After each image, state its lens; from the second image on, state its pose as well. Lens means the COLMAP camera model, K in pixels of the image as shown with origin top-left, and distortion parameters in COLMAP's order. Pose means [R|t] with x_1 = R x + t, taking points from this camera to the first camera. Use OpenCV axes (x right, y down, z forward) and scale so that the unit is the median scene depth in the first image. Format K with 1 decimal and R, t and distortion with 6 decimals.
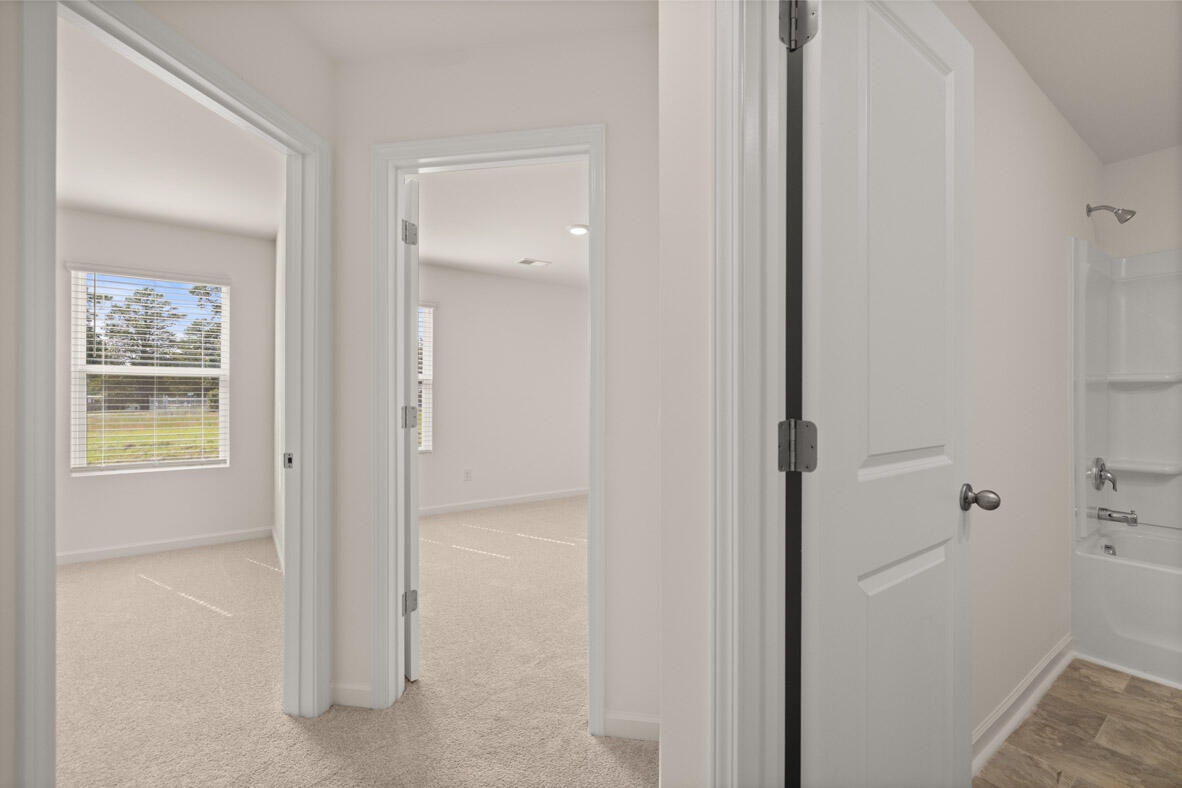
lens RADIAL K [[495.8, 0, 585.8], [0, 495.8, 394.9], [0, 0, 1]] dist [0.000977, -0.000331]
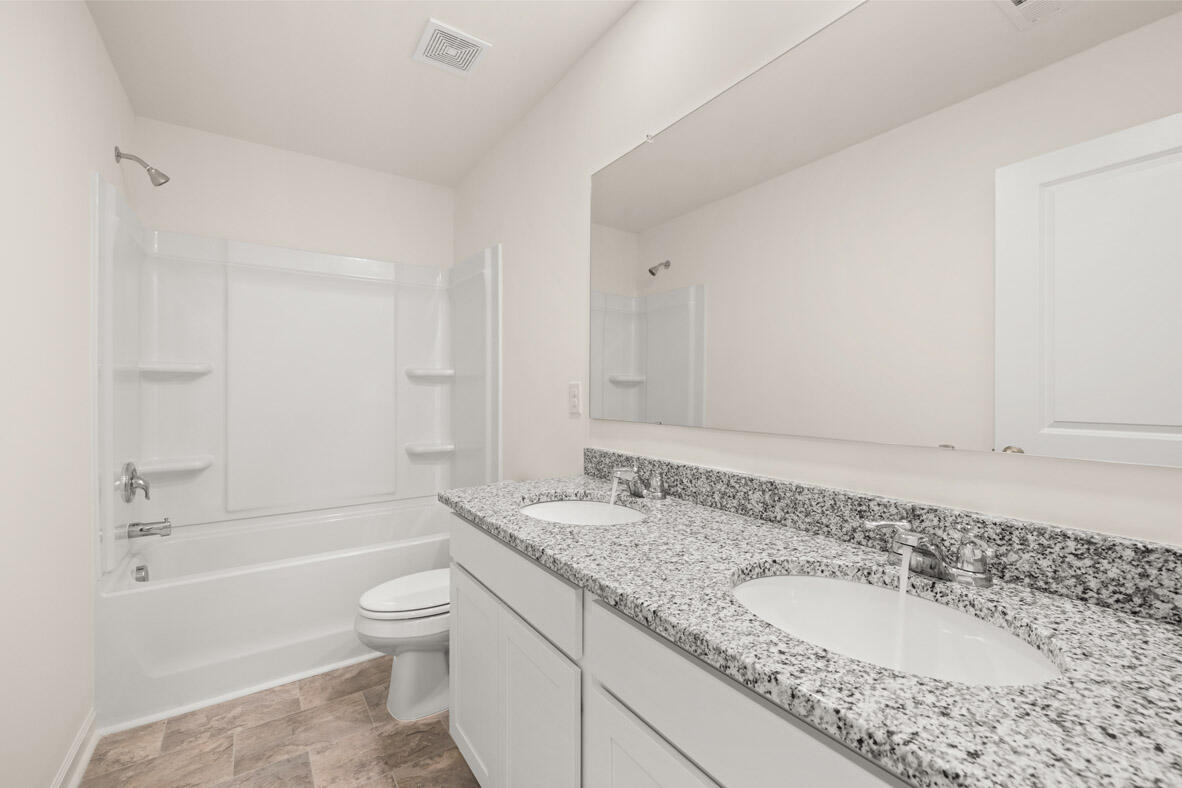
lens RADIAL K [[495.8, 0, 585.8], [0, 495.8, 394.9], [0, 0, 1]] dist [0.000977, -0.000331]
pose [[0.015834, -0.007513, 0.999846, 0.230777], [-0.009092, 0.999929, 0.007658, 0.001952], [-0.999833, -0.009212, 0.015764, 0.237531]]
